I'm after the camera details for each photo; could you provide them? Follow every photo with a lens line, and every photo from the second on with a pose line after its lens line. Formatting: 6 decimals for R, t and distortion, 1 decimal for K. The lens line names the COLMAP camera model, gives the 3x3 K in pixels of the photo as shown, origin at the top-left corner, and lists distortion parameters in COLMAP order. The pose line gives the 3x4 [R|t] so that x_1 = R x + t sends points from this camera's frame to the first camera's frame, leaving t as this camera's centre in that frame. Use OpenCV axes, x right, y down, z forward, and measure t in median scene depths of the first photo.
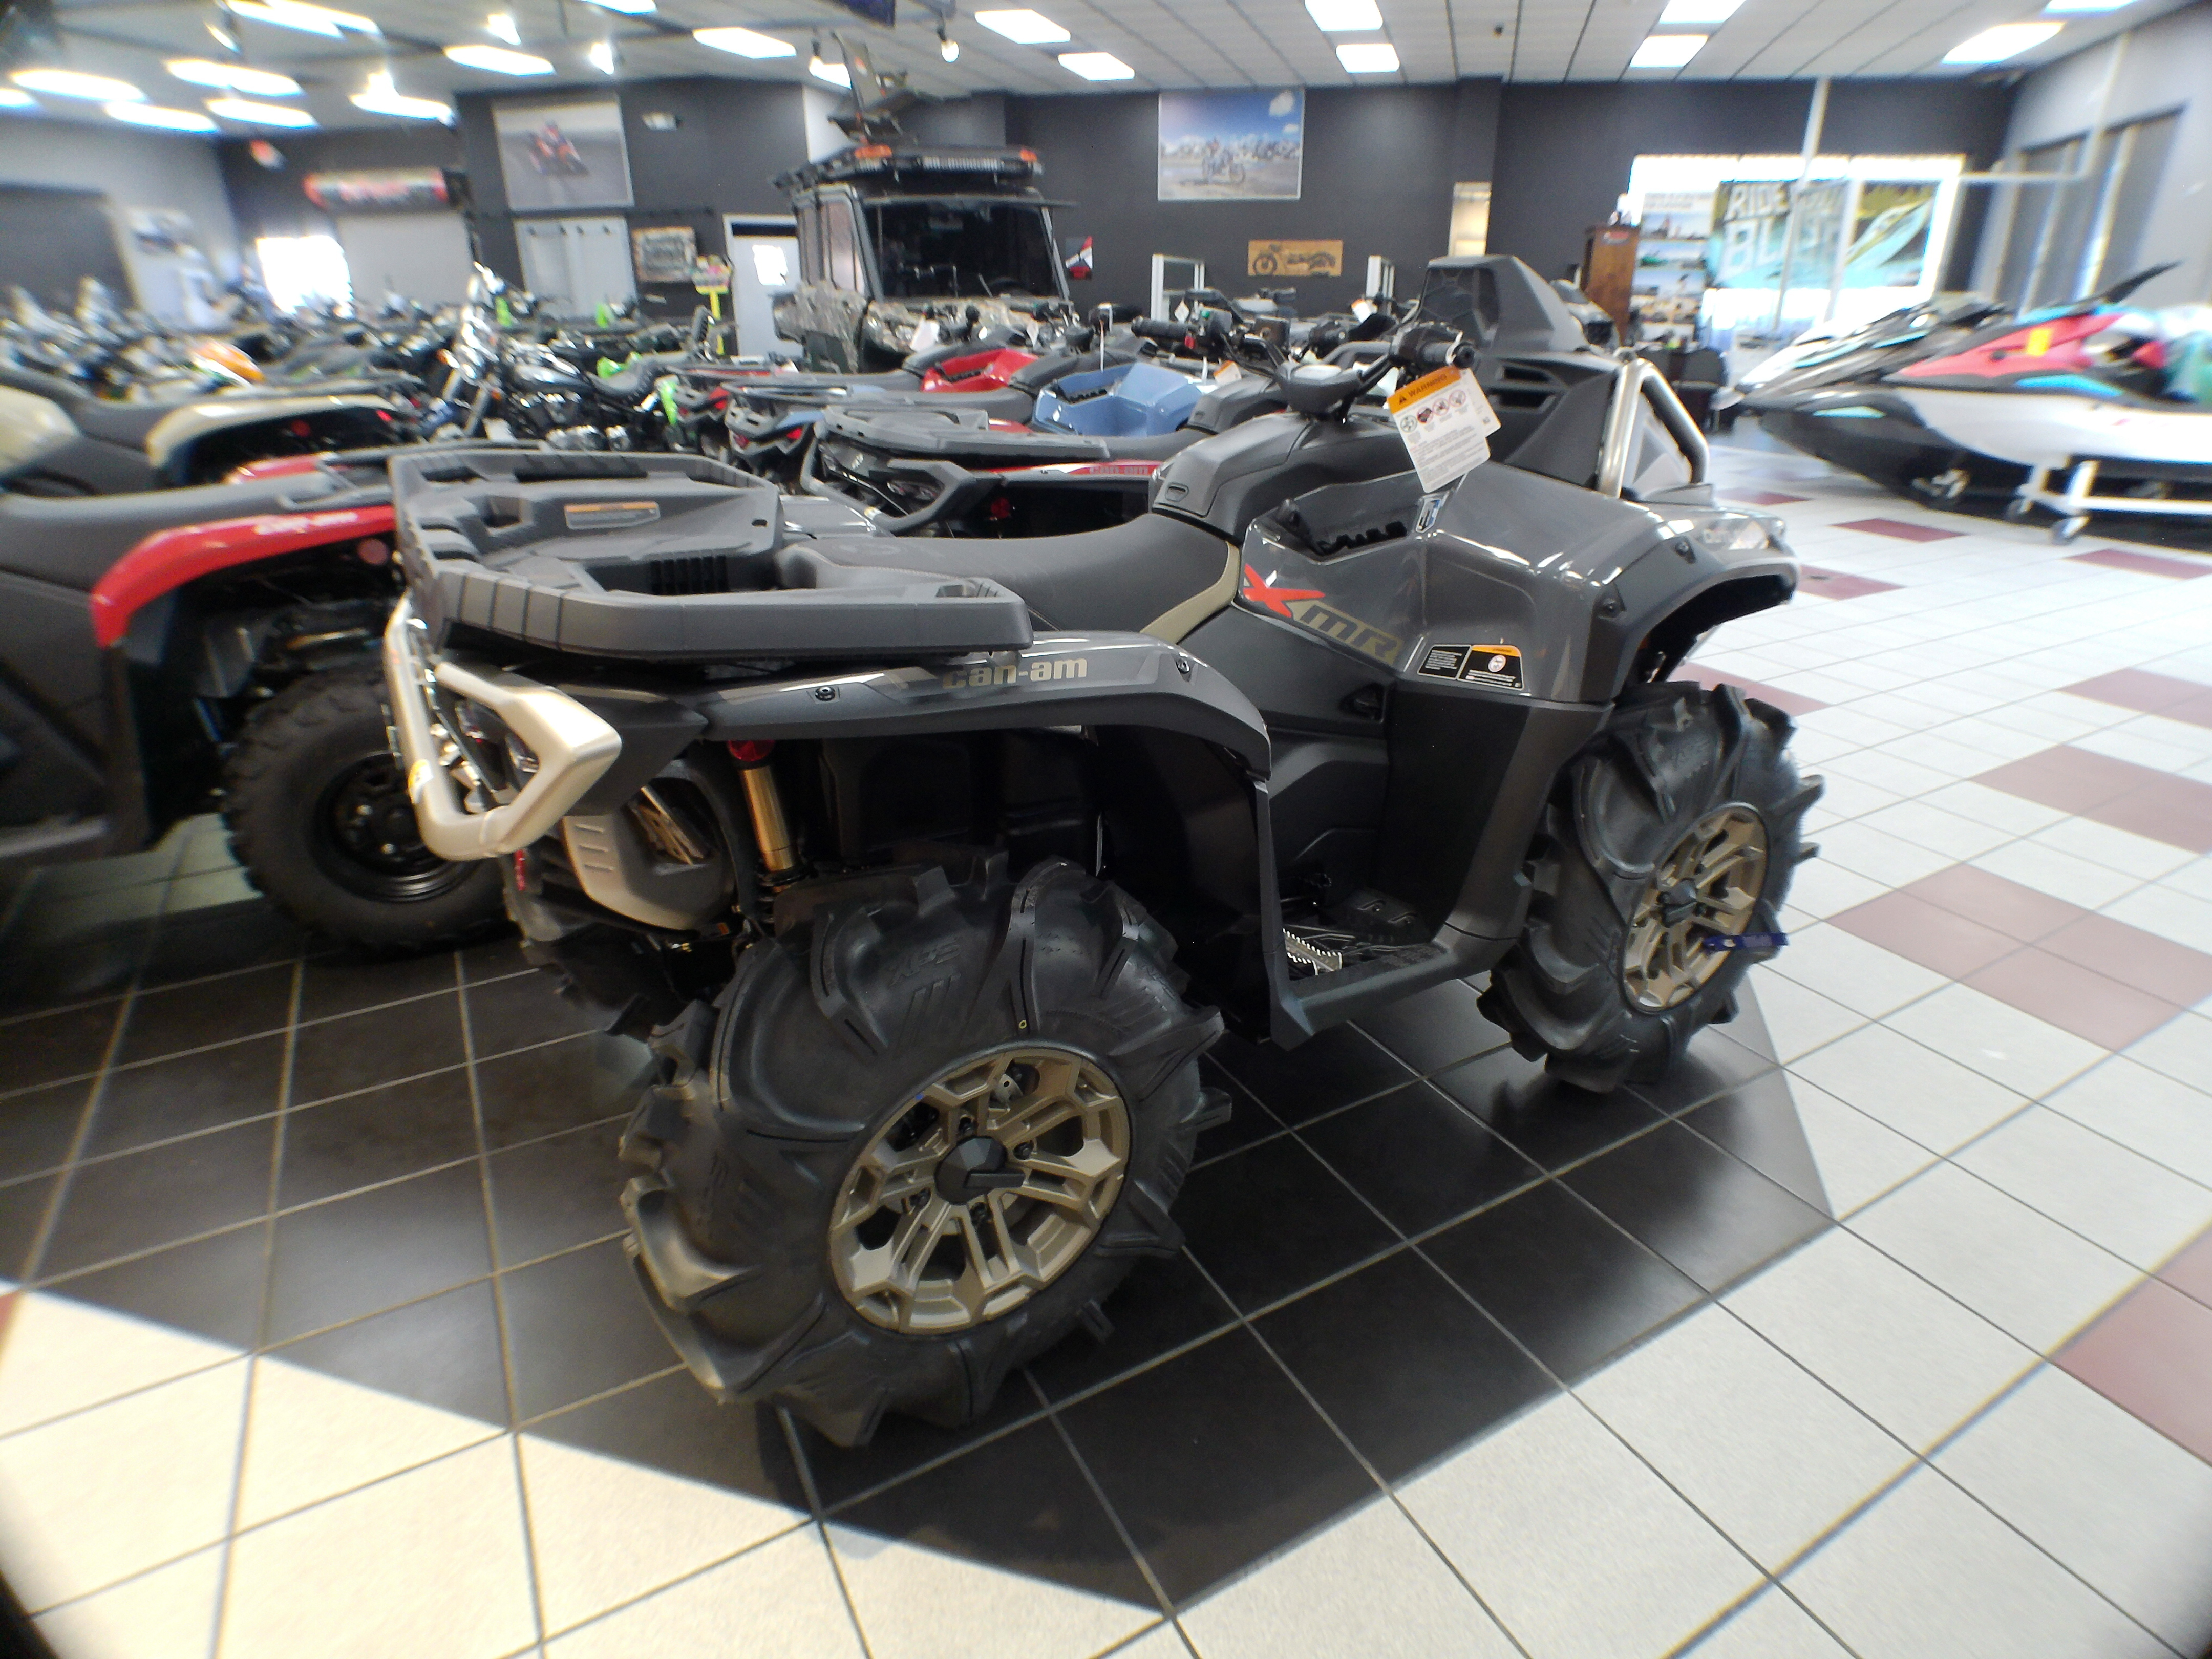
lens RADIAL K [[1210.3, 0, 1136.2], [0, 1210.3, 826.1], [0, 0, 1]] dist [-0.046476, 0.012023]
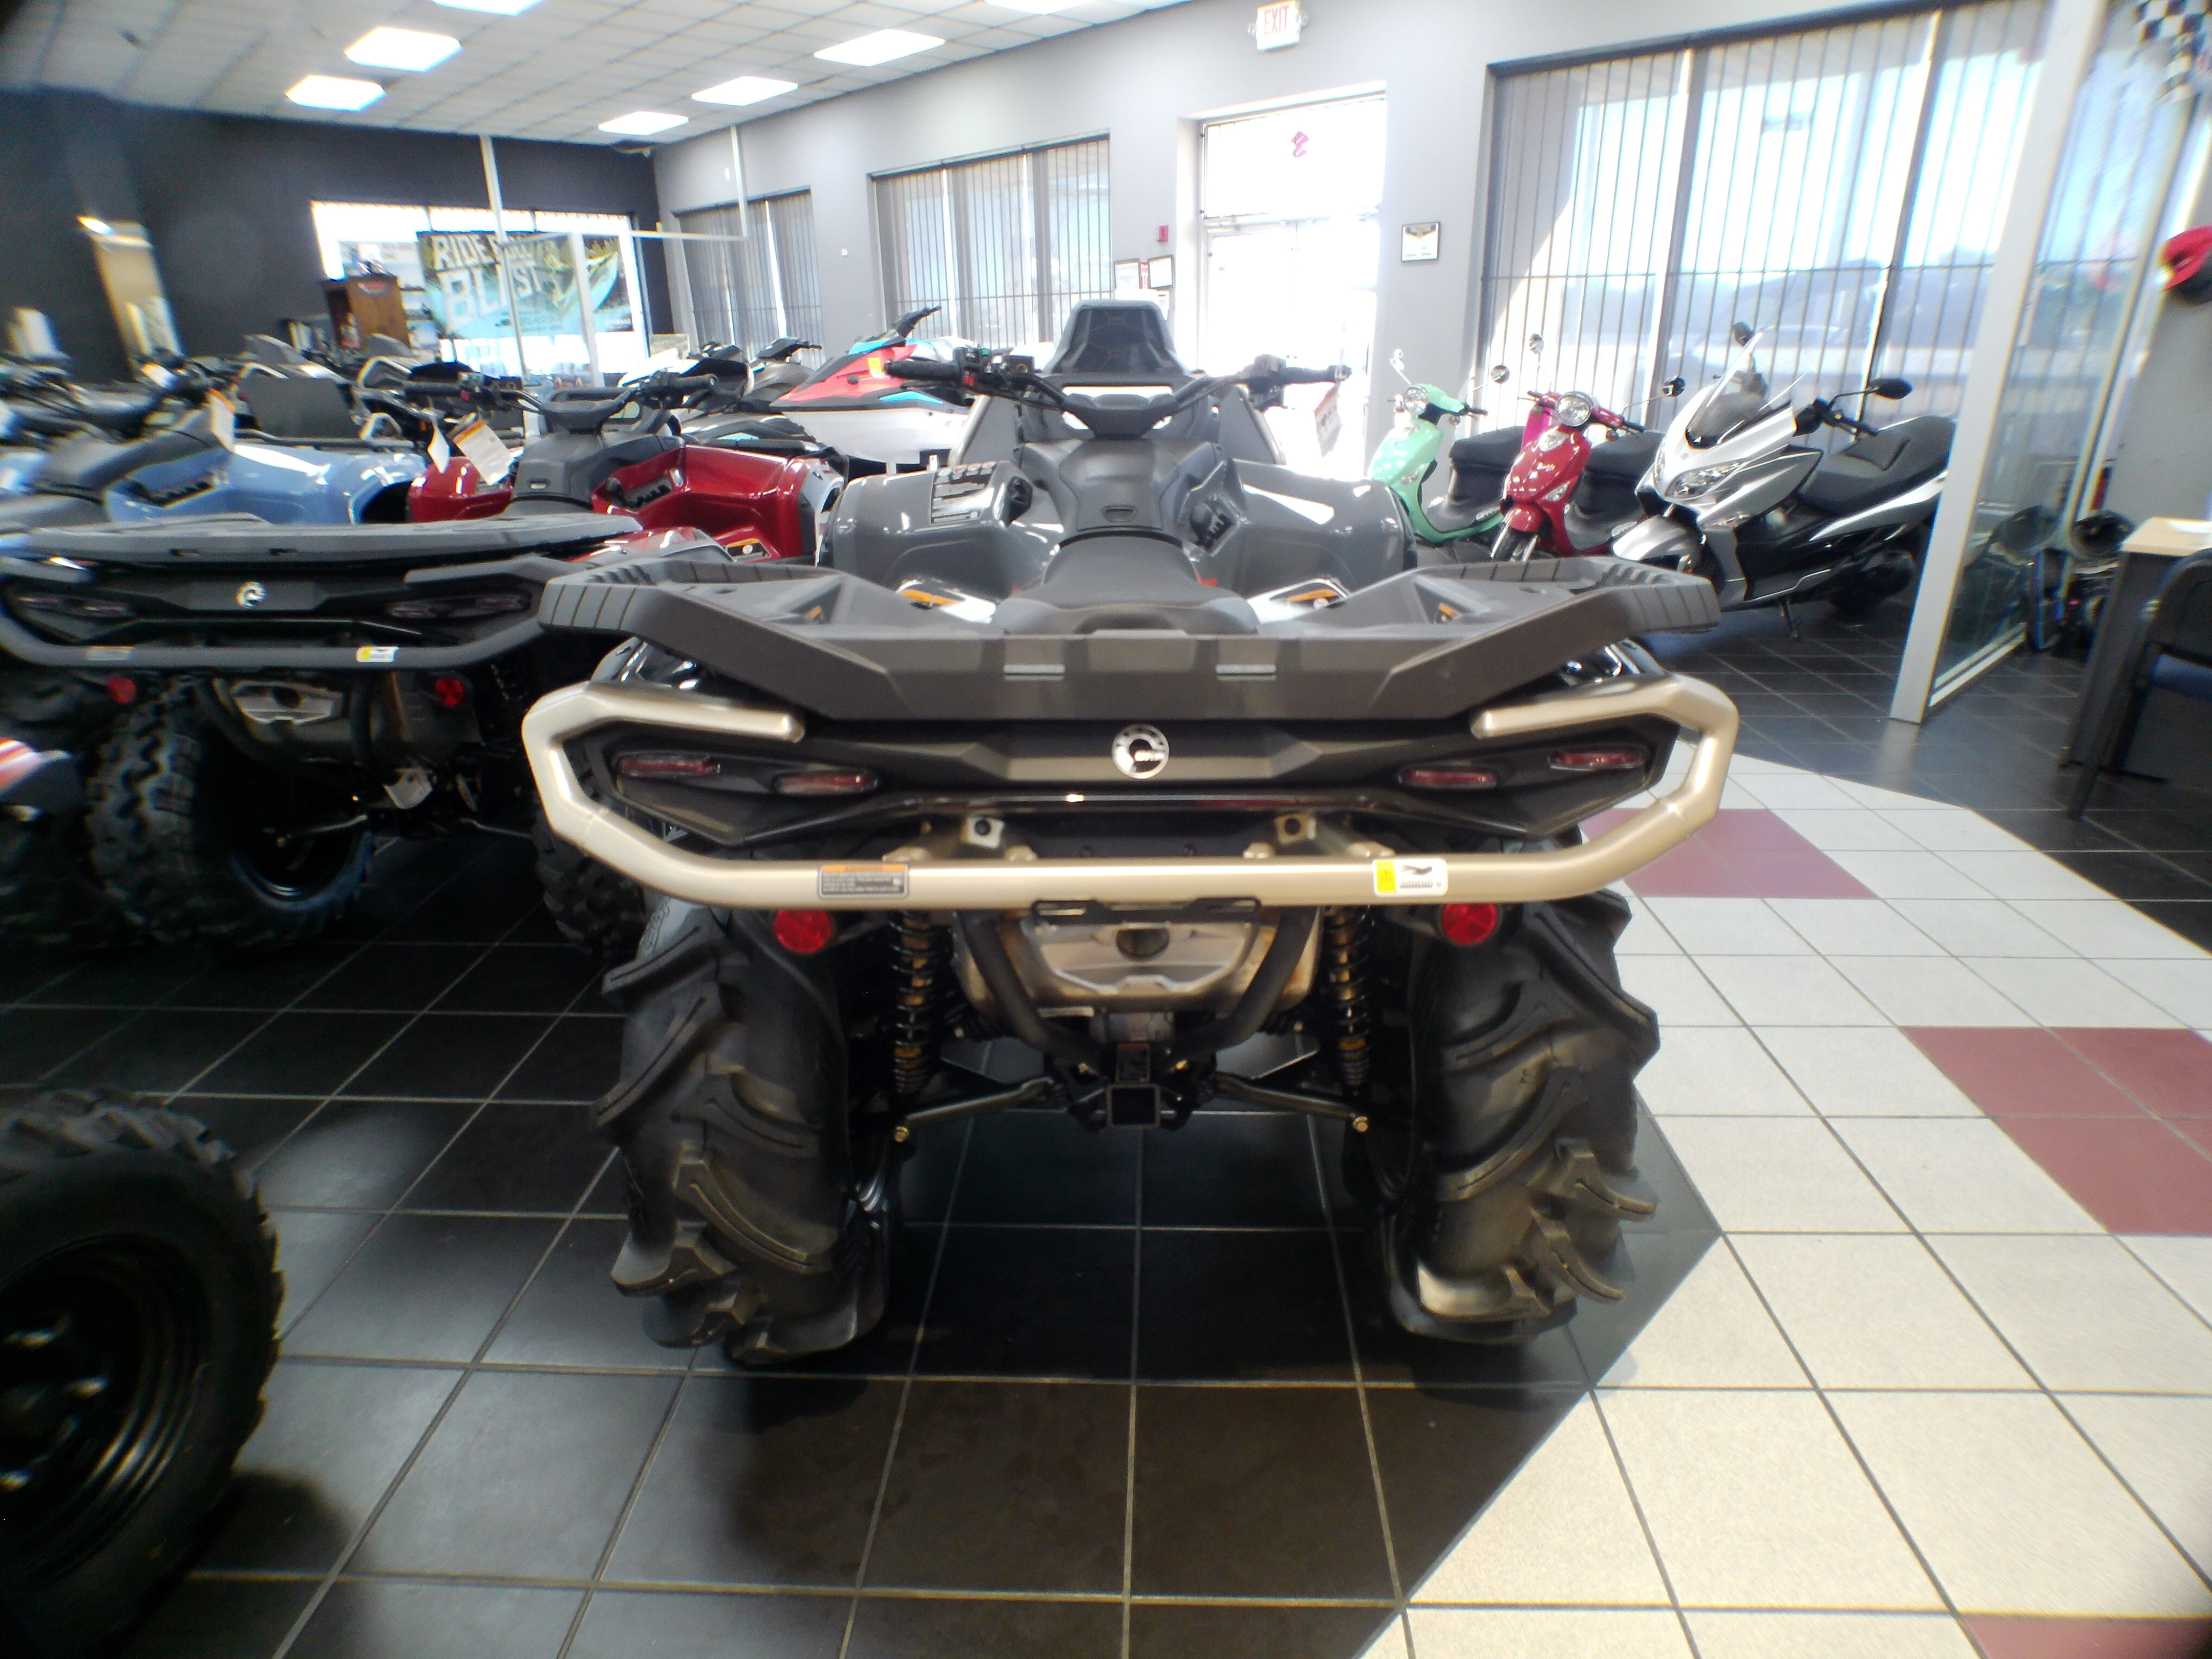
lens RADIAL K [[1189.7, 0, 1106.0], [0, 1189.7, 829.5], [0, 0, 1]] dist [-0.031794, 0.000169]
pose [[0.541142, -0.330681, 0.773185, -0.869589], [0.352621, 0.923931, 0.148359, -0.175208], [-0.763429, 0.192358, 0.616583, 0.398243]]
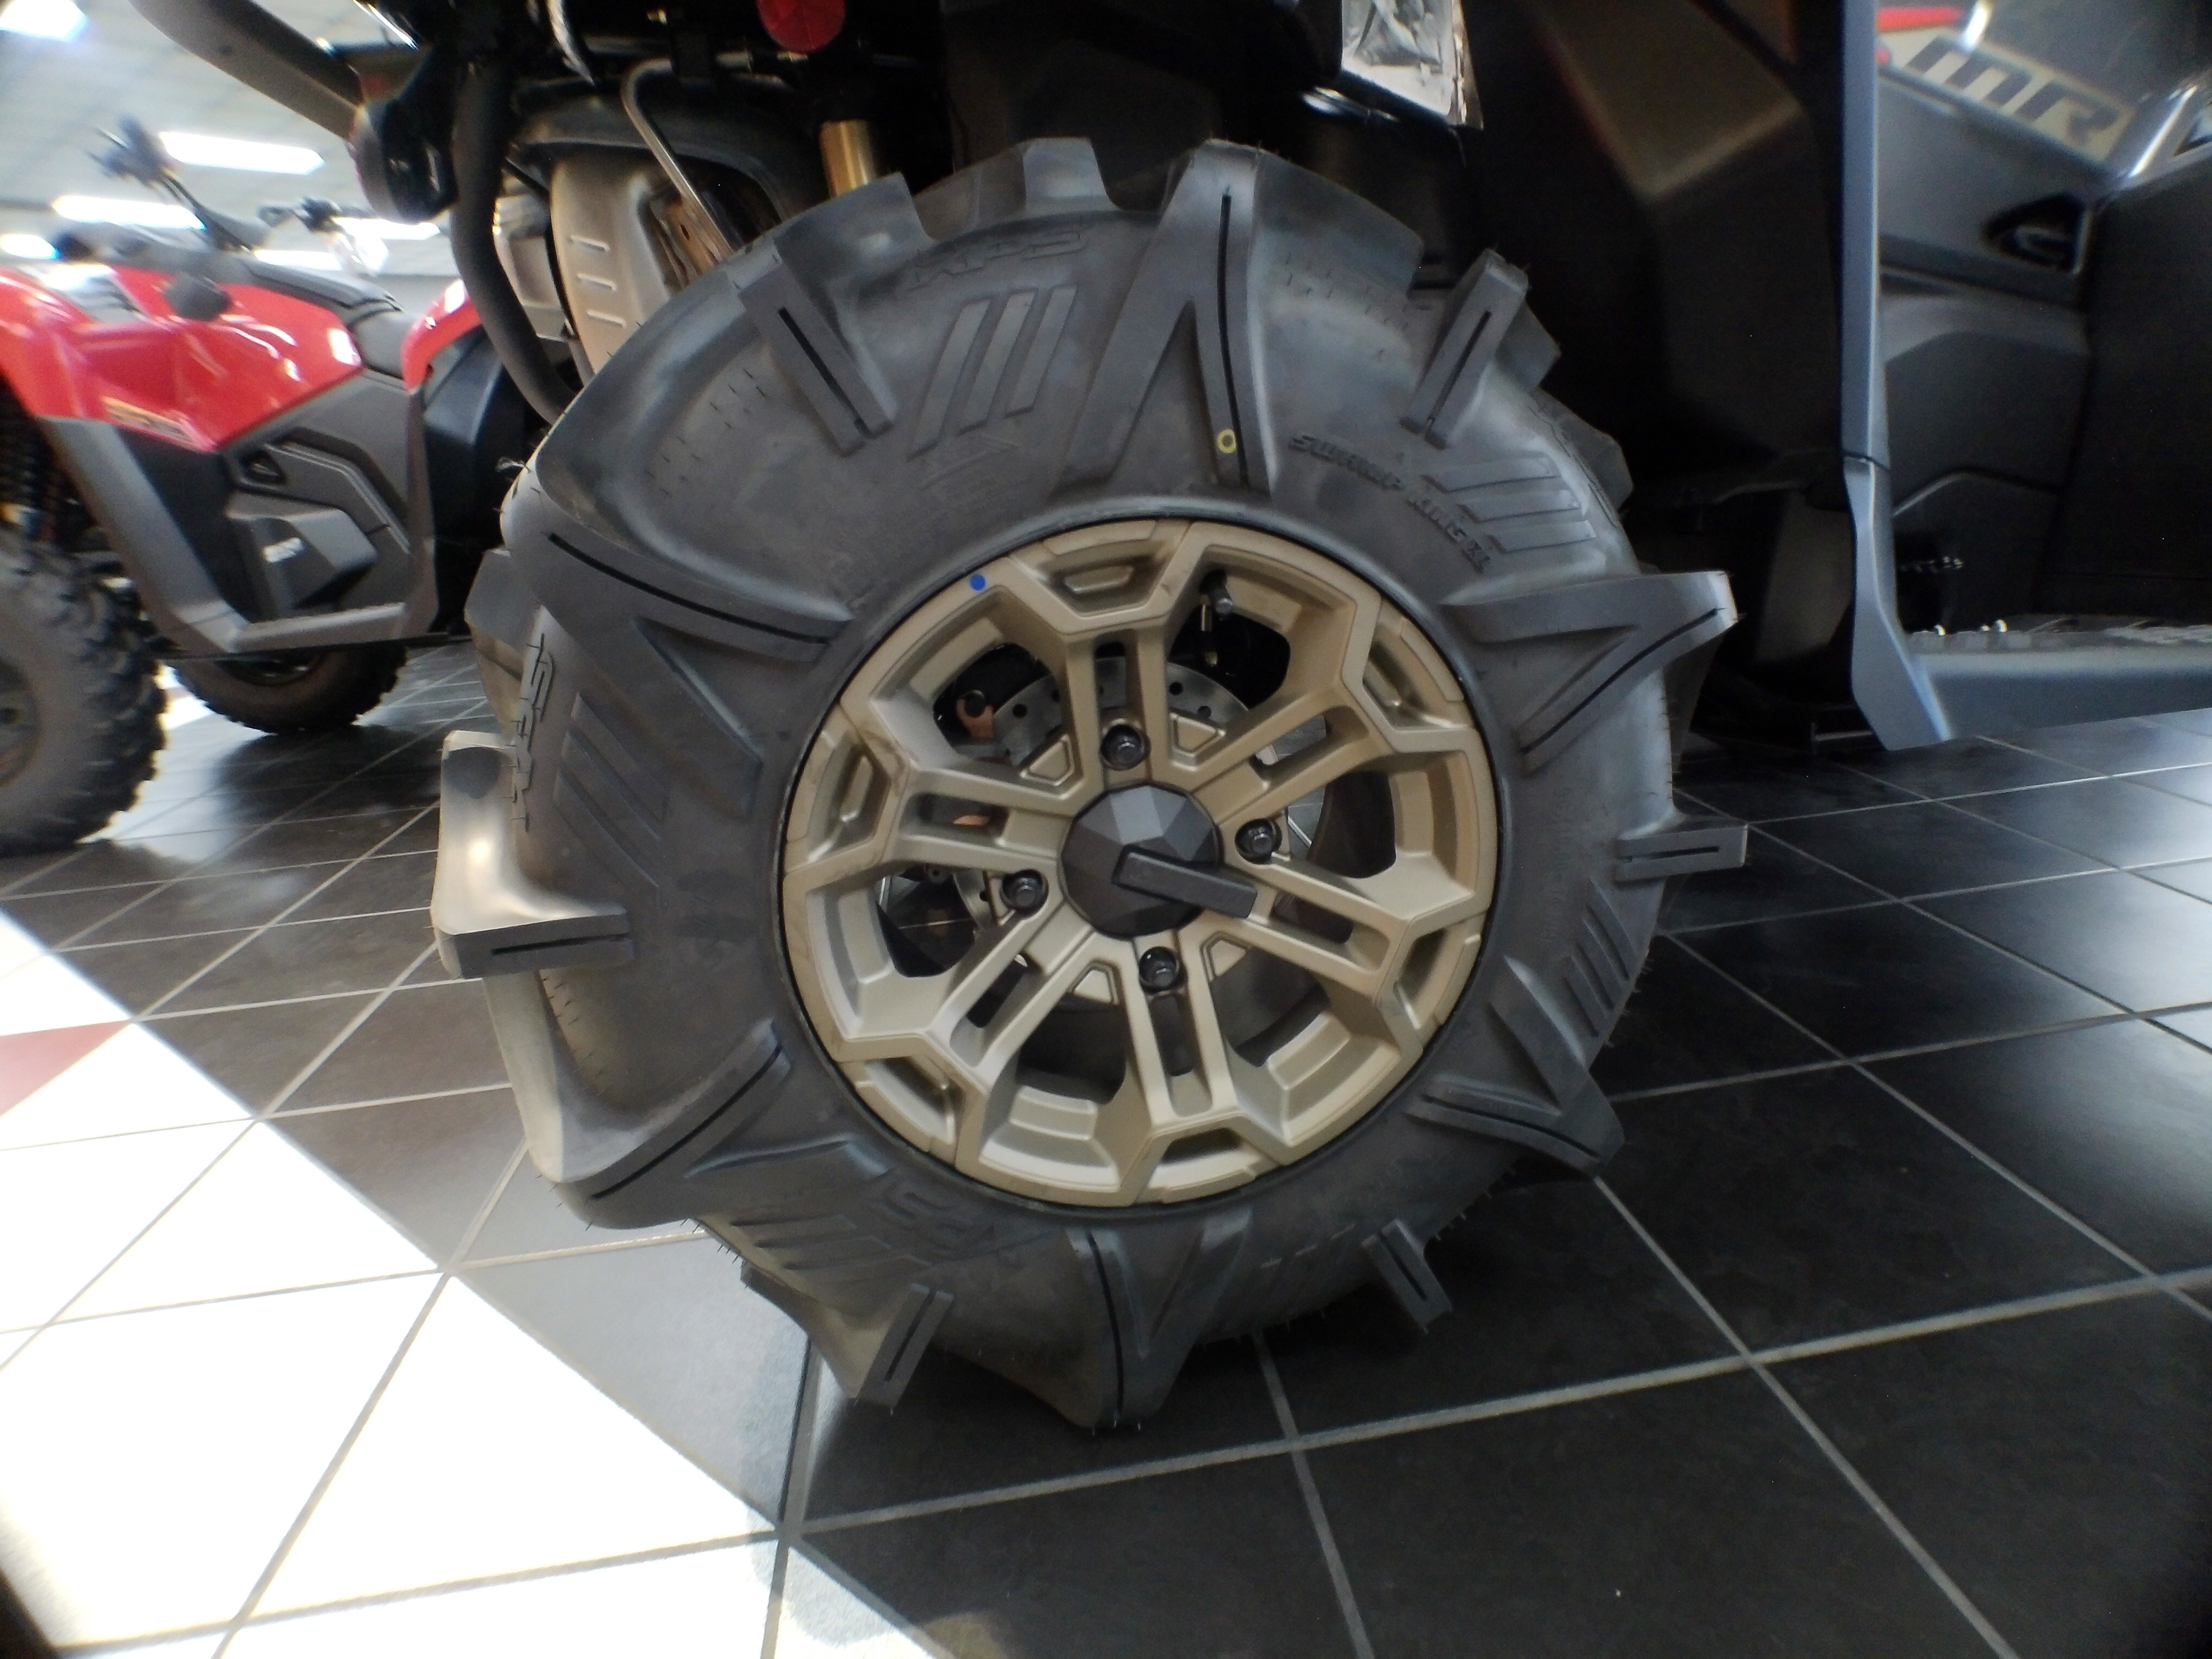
lens RADIAL K [[1215.9, 0, 1152.5], [0, 1215.9, 824.5], [0, 0, 1]] dist [-0.041186, 0.000575]
pose [[0.926614, 0.049118, -0.372793, 0.032815], [-0.082197, 0.993913, -0.073354, 0.222888], [0.366921, 0.098613, 0.925011, 0.404827]]
